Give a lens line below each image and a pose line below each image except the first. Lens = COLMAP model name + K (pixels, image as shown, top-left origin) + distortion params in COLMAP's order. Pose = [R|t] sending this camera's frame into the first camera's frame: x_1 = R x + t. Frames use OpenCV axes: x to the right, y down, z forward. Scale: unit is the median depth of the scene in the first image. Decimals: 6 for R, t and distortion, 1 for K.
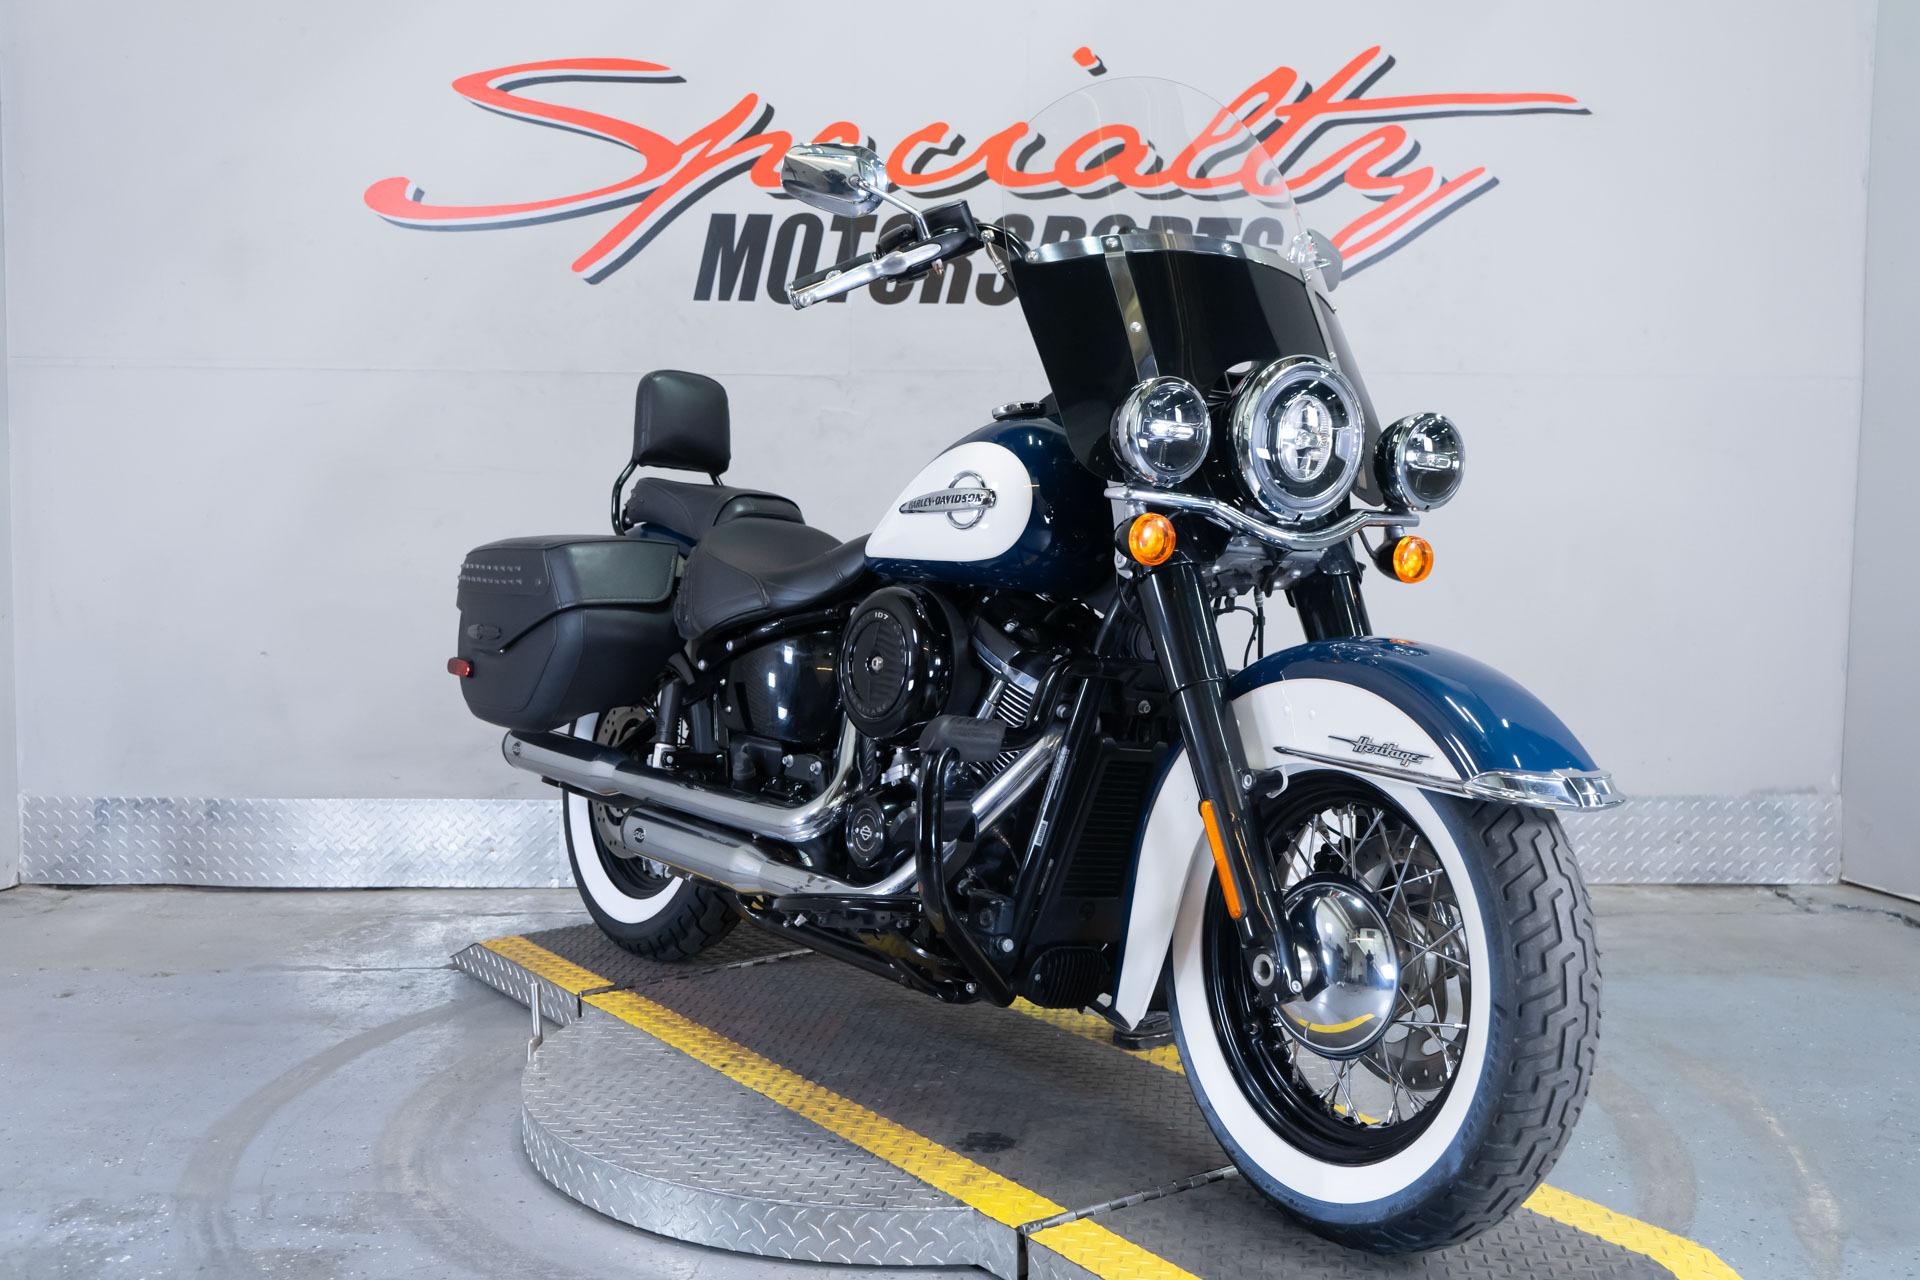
lens RADIAL K [[1947.4, 0, 957.2], [0, 1947.4, 637.6], [0, 0, 1]] dist [0.010982, 0.000000]
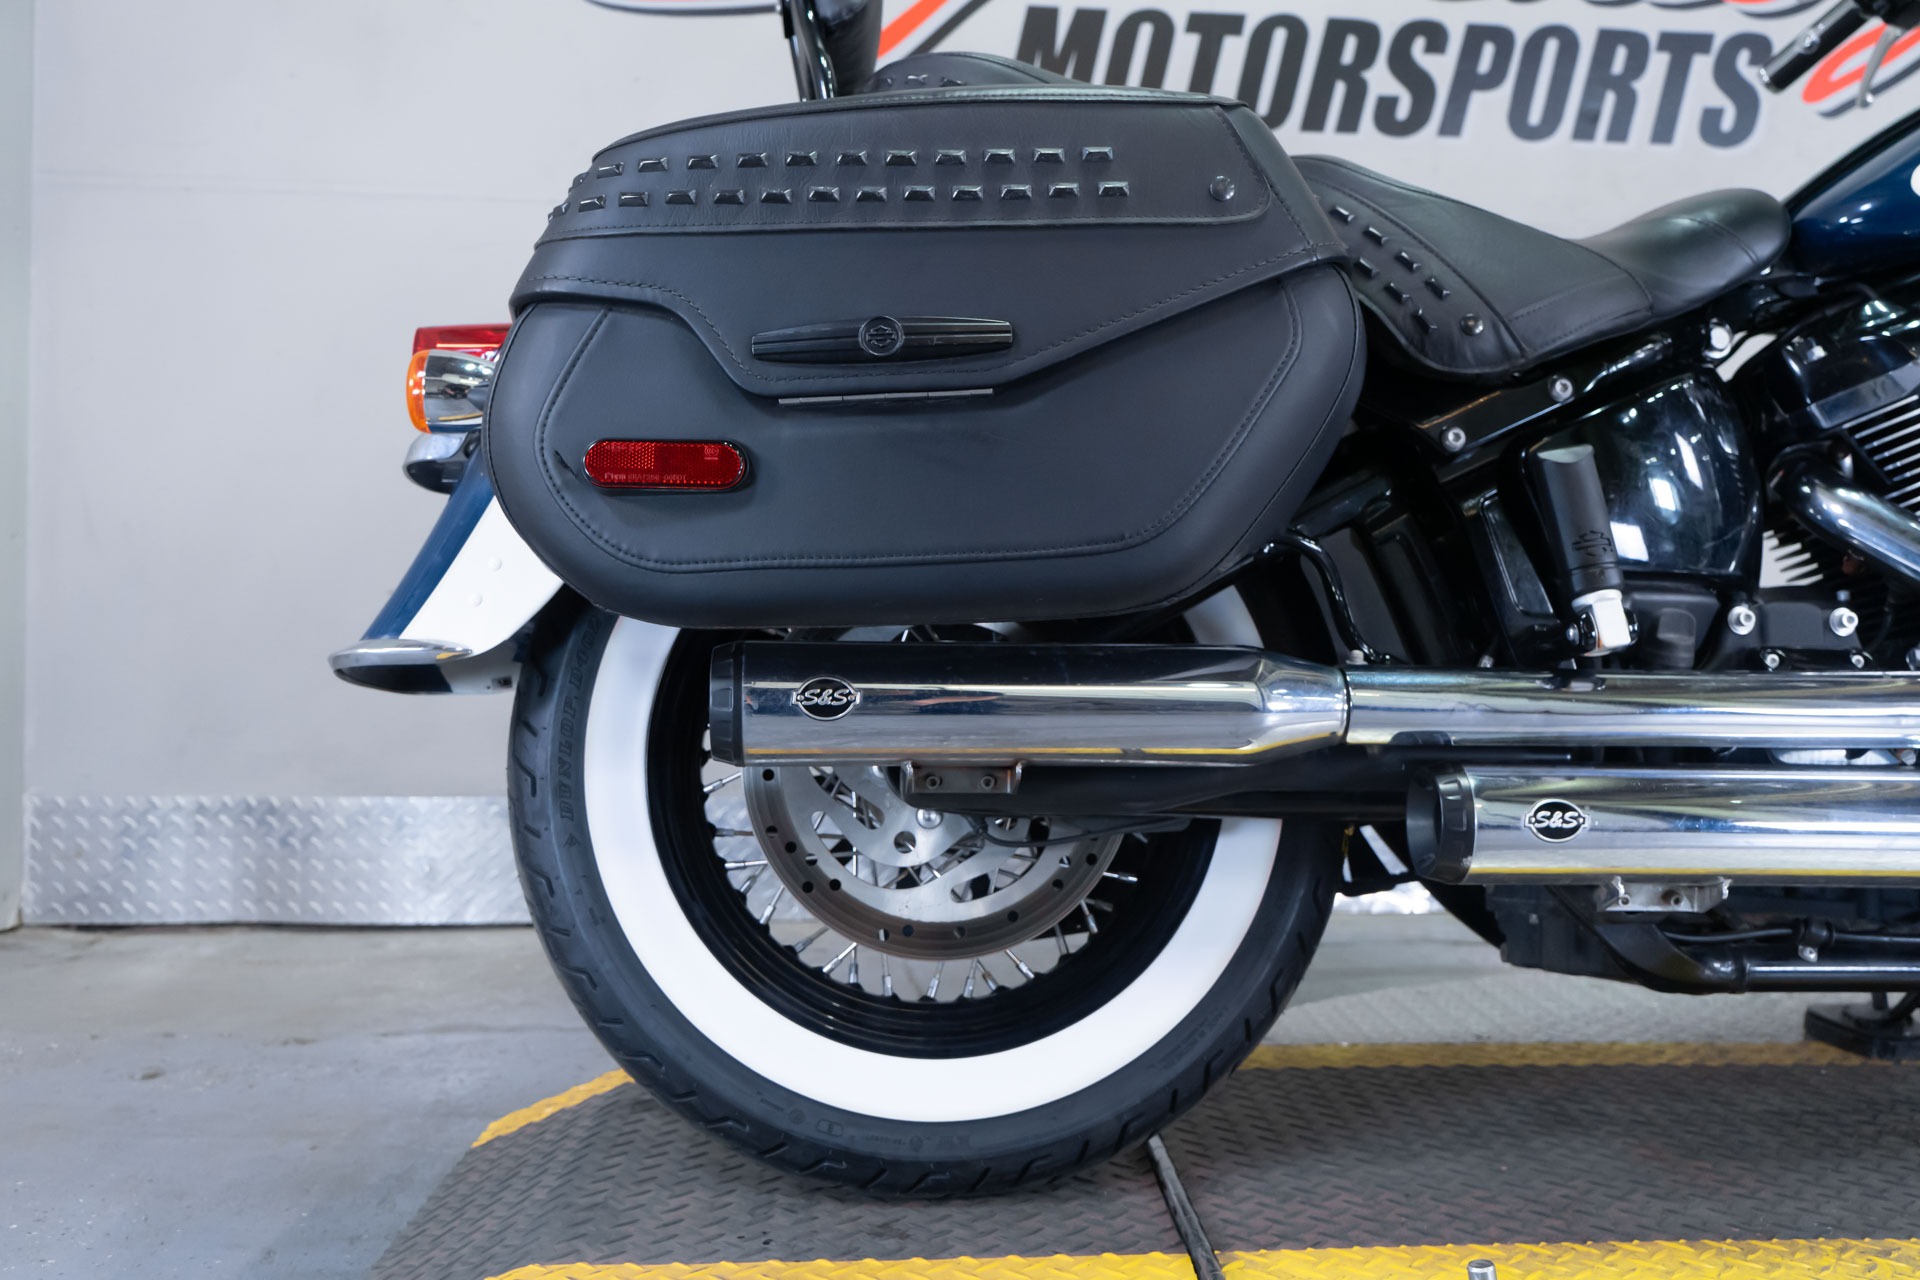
lens RADIAL K [[1724.4, 0, 953.4], [0, 1724.4, 641.5], [0, 0, 1]] dist [-0.009330, 0.025530]
pose [[0.995220, 0.004074, 0.097575, -0.219278], [0.002962, 0.997411, -0.071854, 0.073915], [-0.097615, 0.071799, 0.992631, 0.366477]]
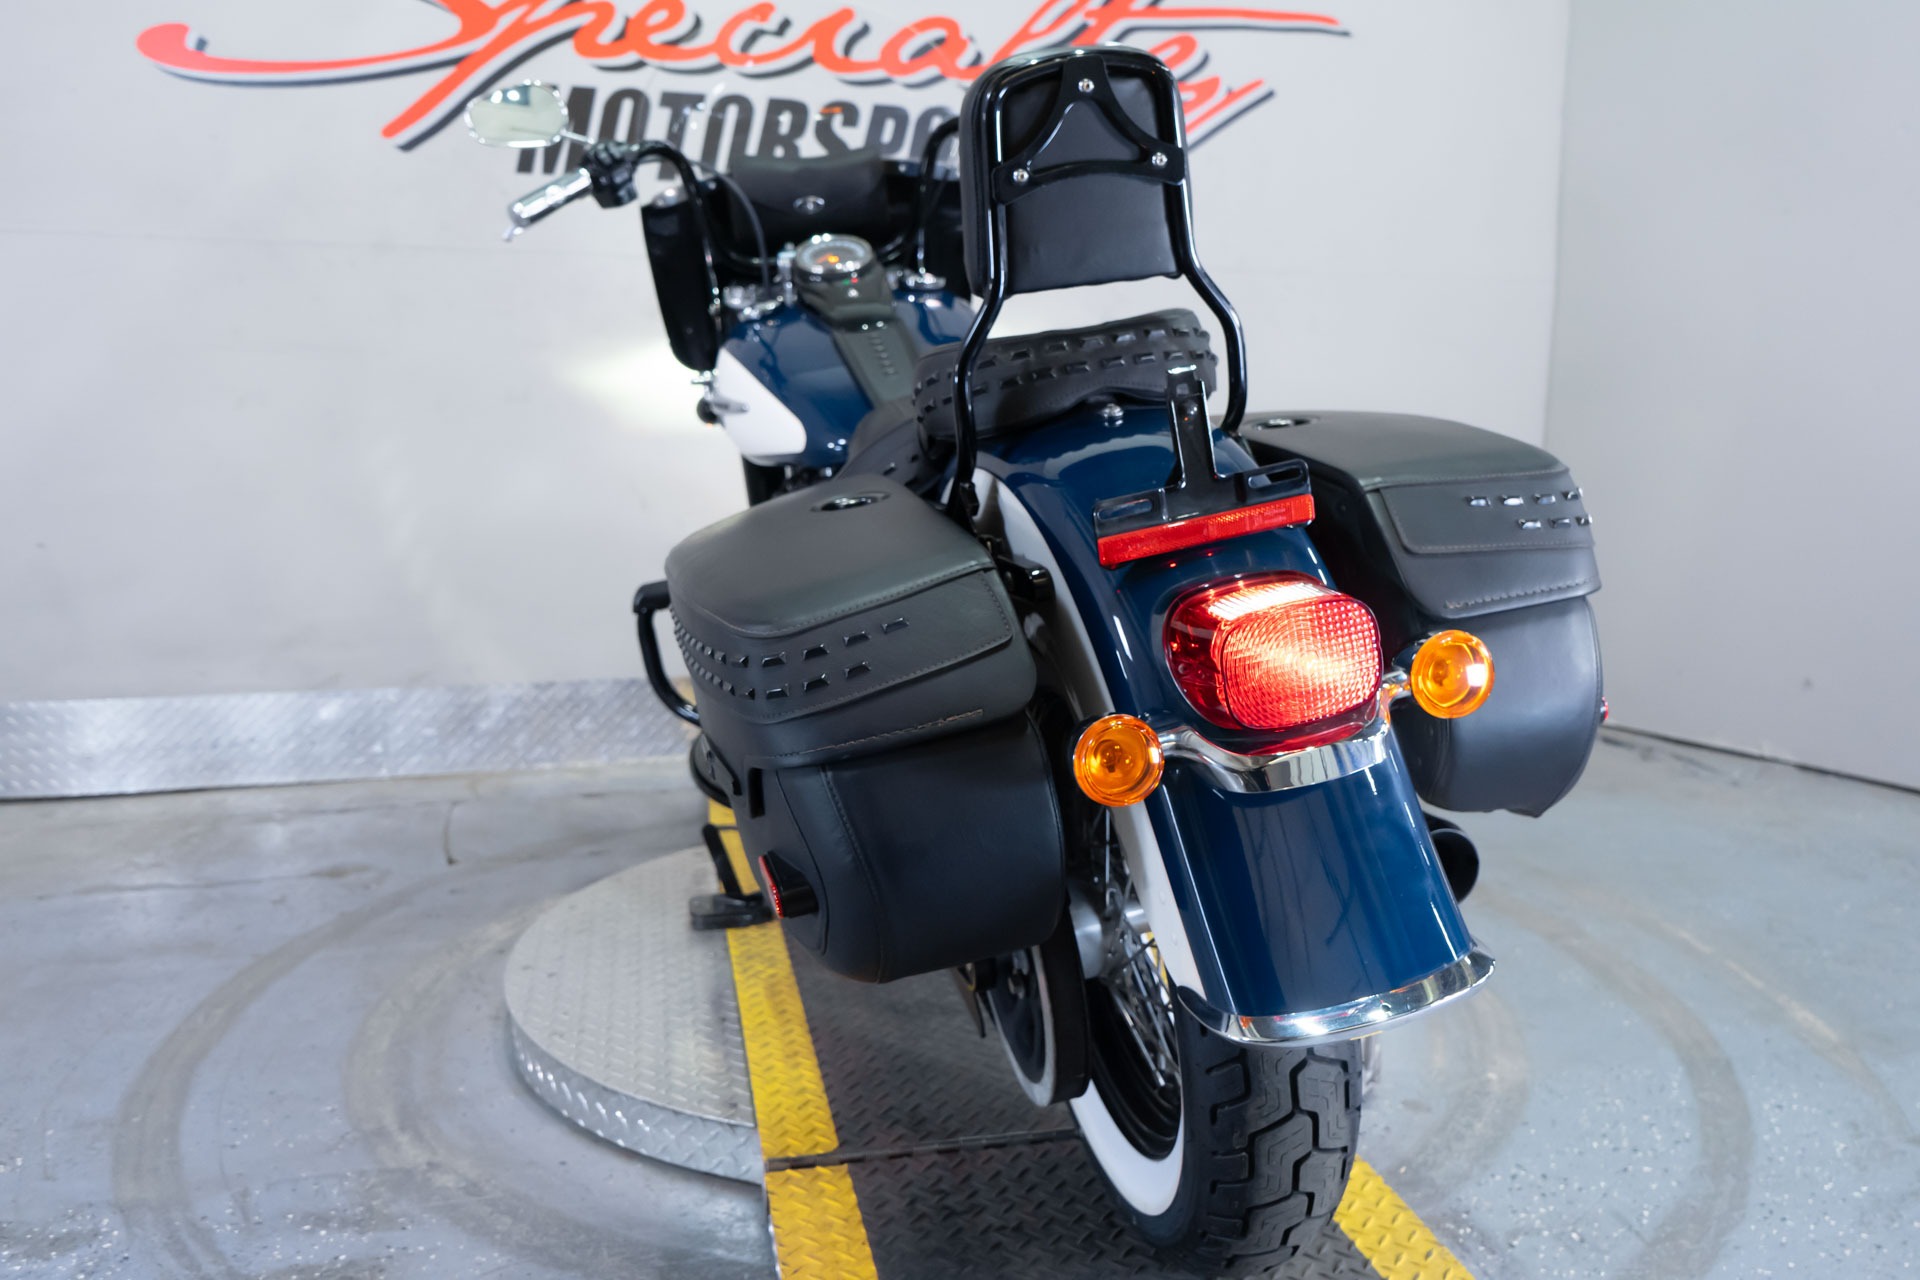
lens RADIAL K [[1558.3, 0, 966.9], [0, 1558.3, 639.0], [0, 0, 1]] dist [-0.005044, 0.010754]
pose [[0.964029, -0.036016, 0.263344, -0.132723], [0.016684, 0.997023, 0.075281, 0.004135], [-0.265272, -0.068179, 0.961760, 0.177602]]
